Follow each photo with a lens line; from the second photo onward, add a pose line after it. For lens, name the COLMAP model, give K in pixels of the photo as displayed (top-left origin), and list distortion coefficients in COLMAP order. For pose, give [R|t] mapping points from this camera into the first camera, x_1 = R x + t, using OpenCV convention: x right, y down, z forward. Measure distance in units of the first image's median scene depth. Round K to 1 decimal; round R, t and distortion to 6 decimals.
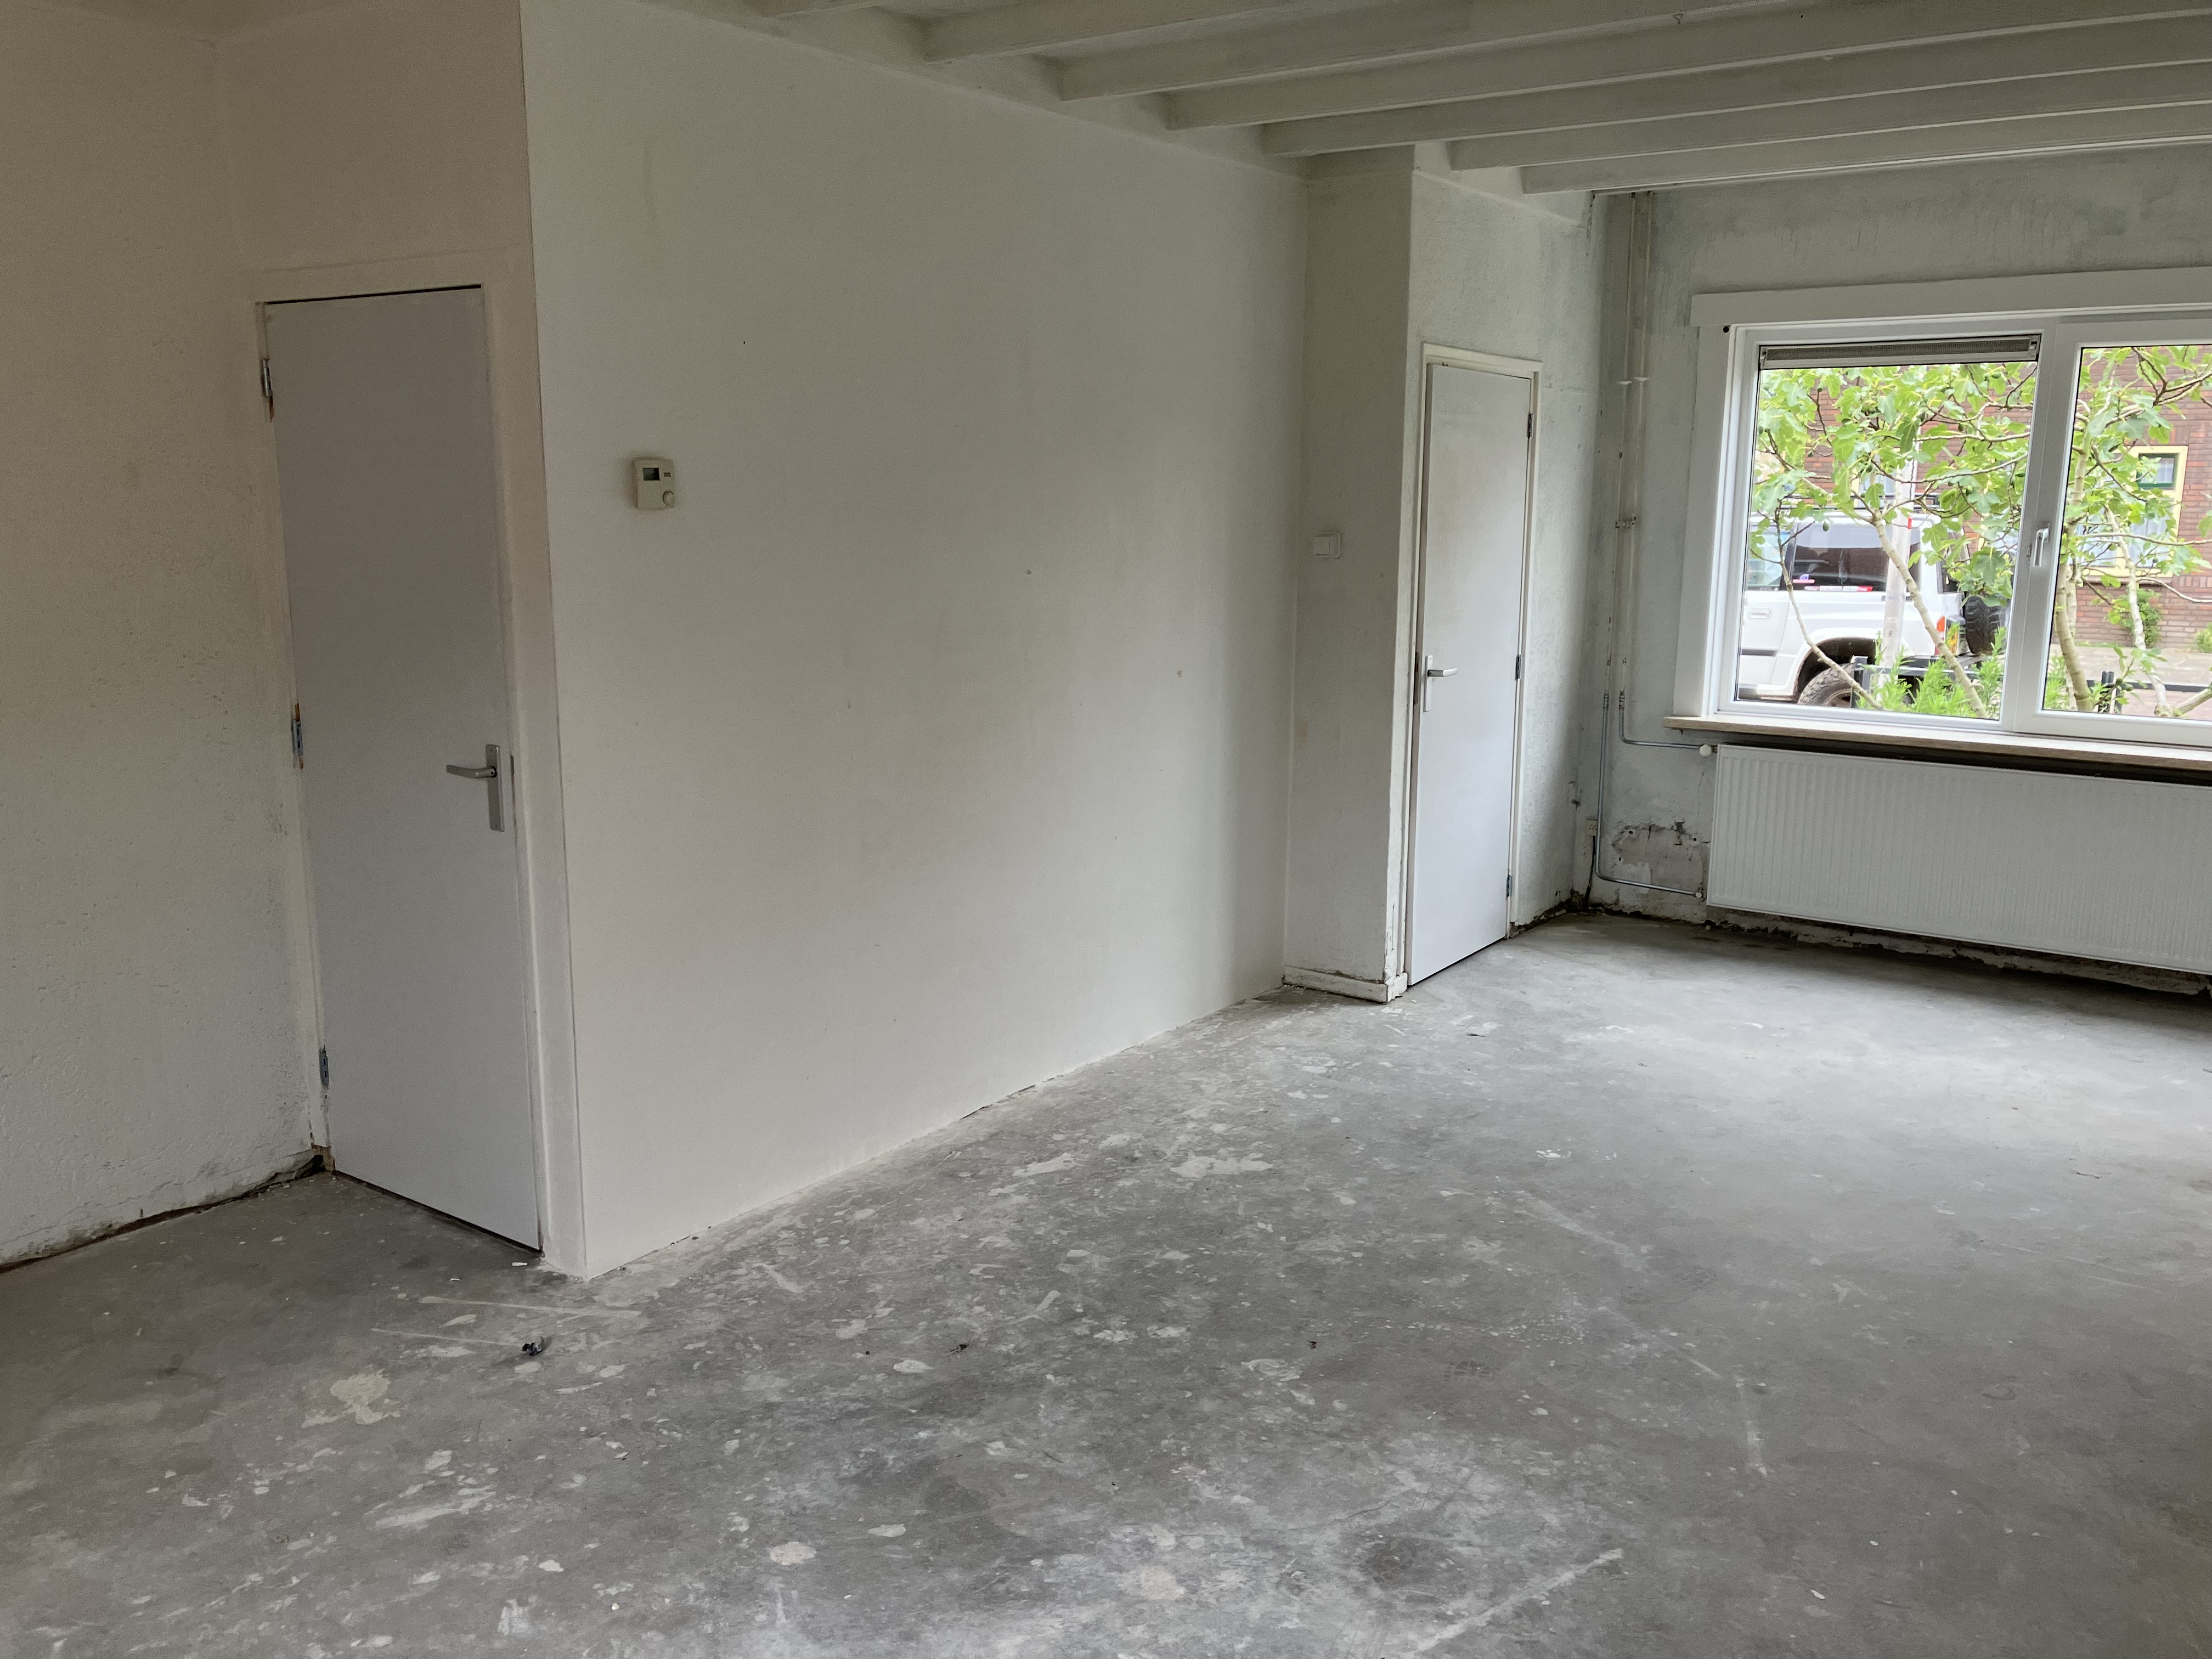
lens RADIAL K [[1828.6, 0, 1105.7], [0, 1828.6, 829.9], [0, 0, 1]] dist [-0.000323, -0.009145]
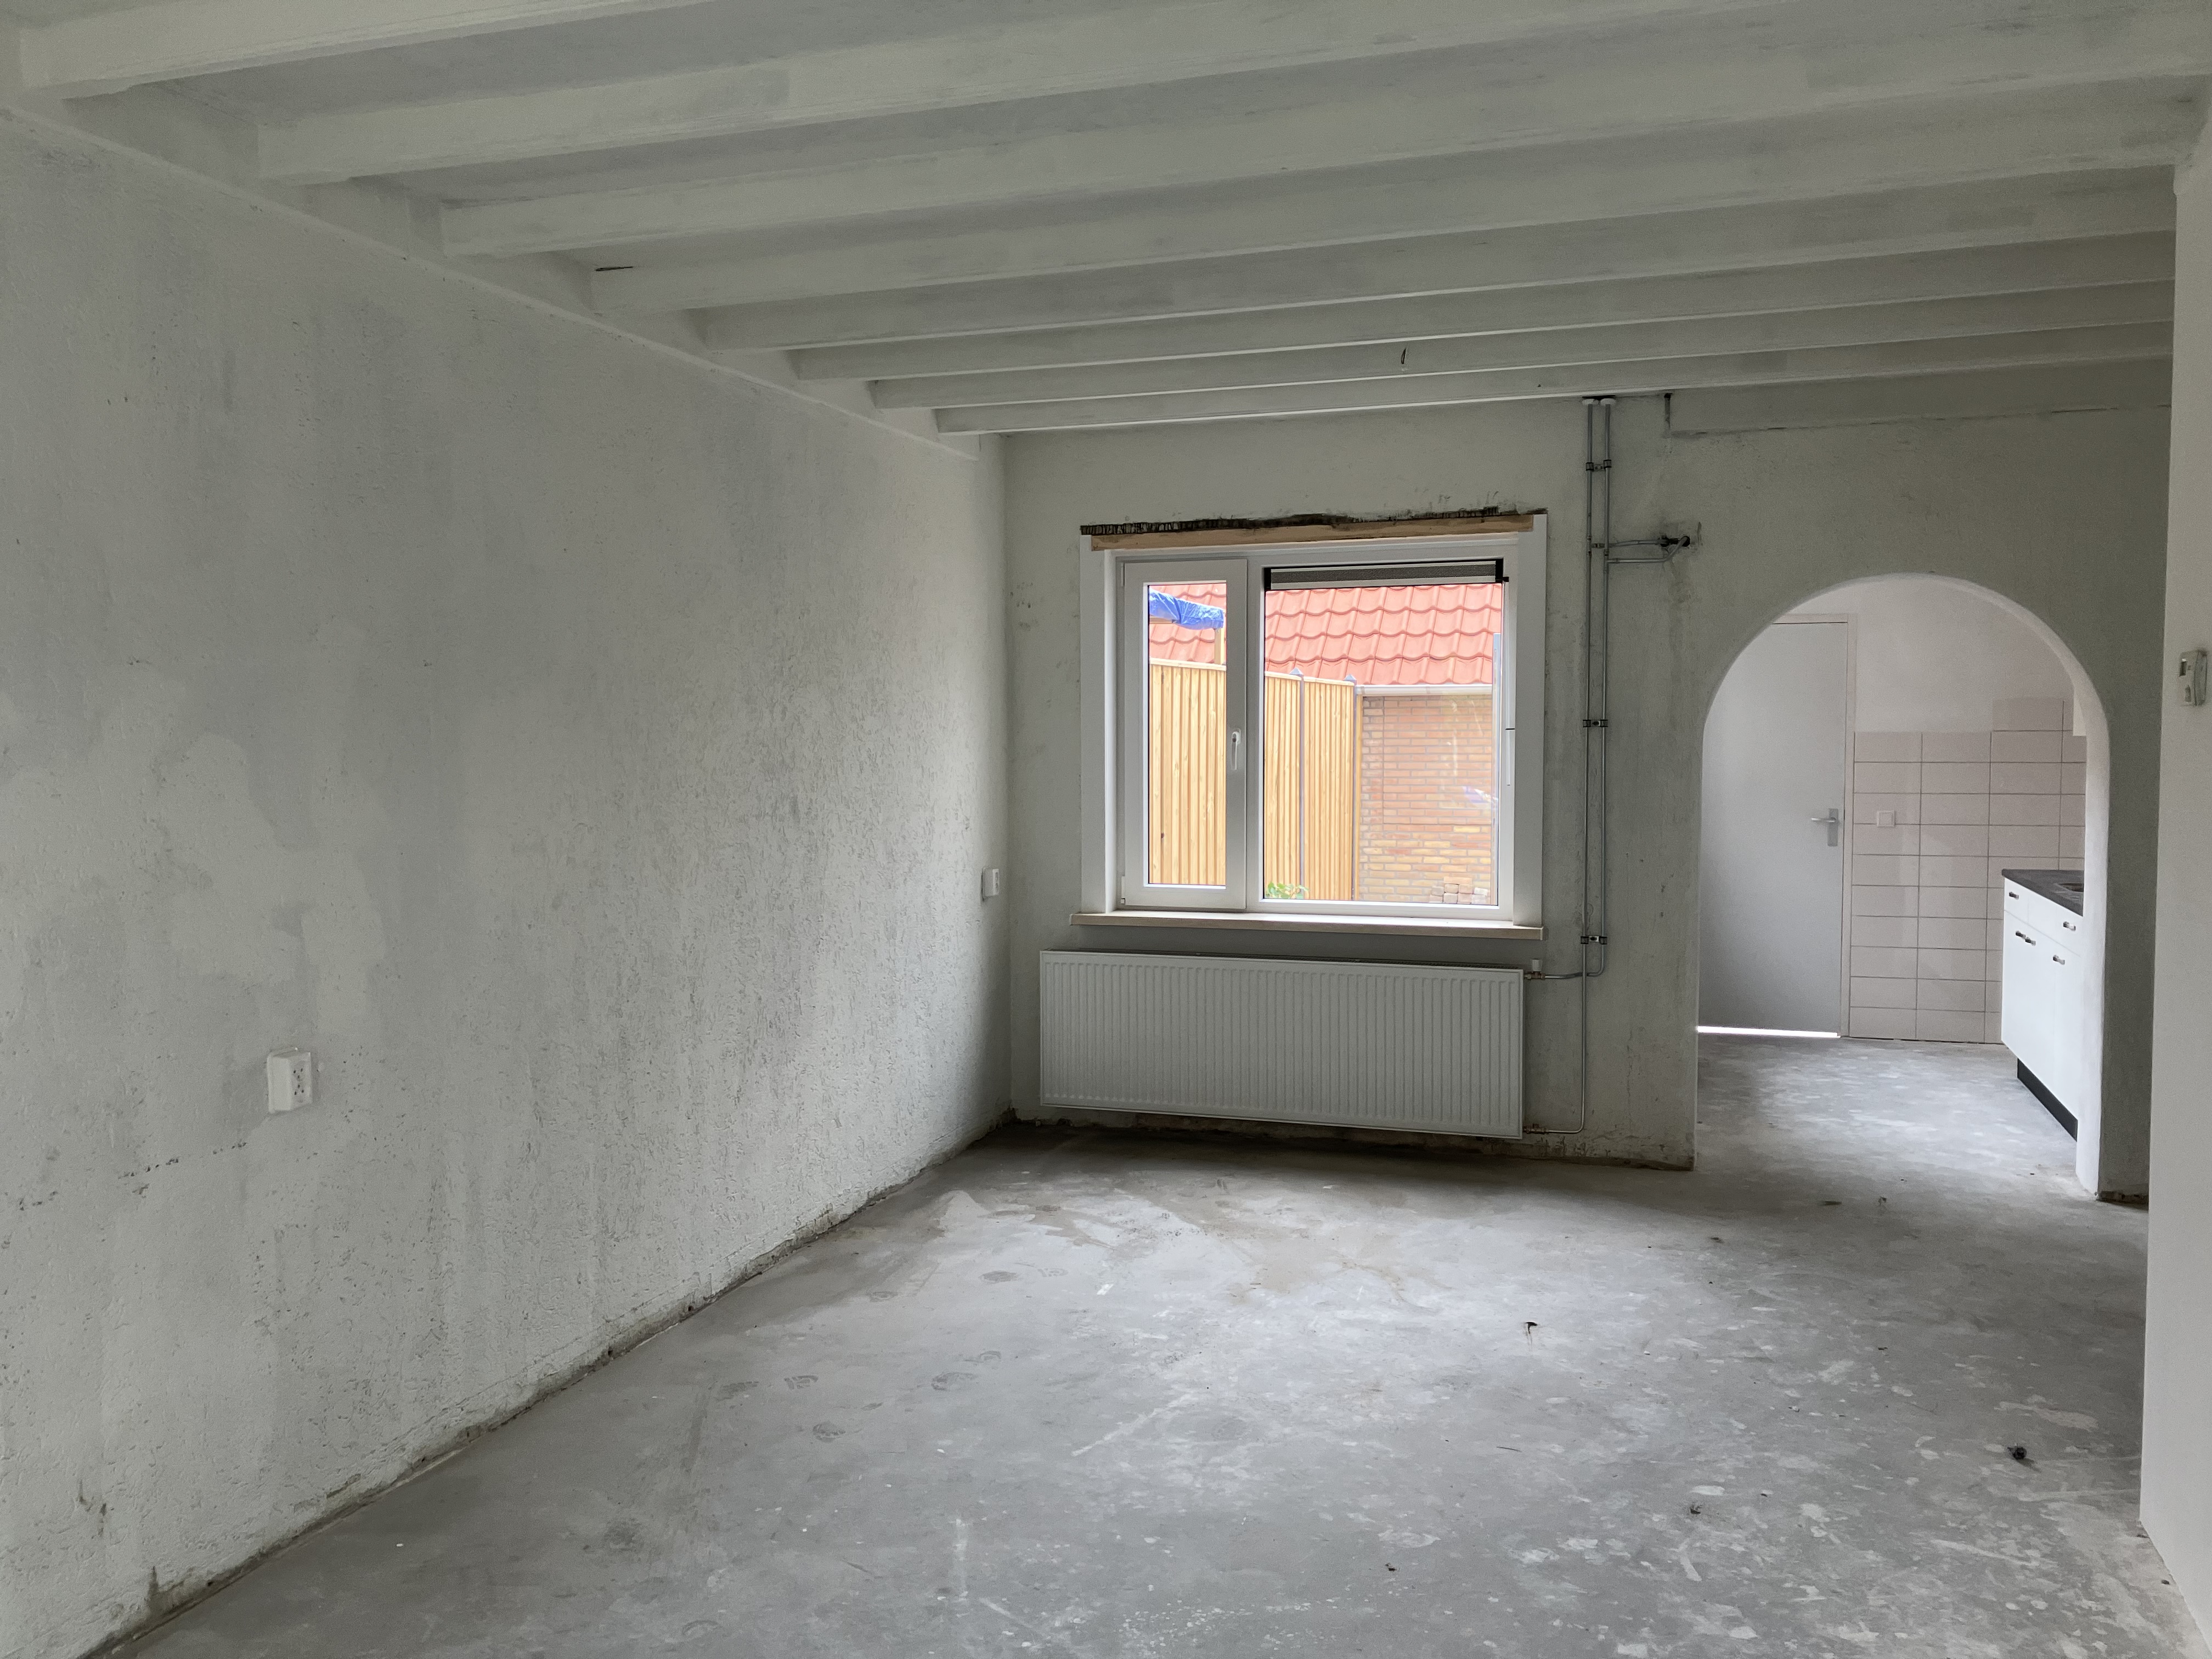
lens RADIAL K [[1828.6, 0, 1105.2], [0, 1828.6, 828.8], [0, 0, 1]] dist [-0.000323, -0.009145]
pose [[-0.952389, 0.019789, -0.304242, 0.543446], [-0.054337, 0.970899, 0.233244, -0.312247], [0.300004, 0.238671, -0.923598, 1.761770]]
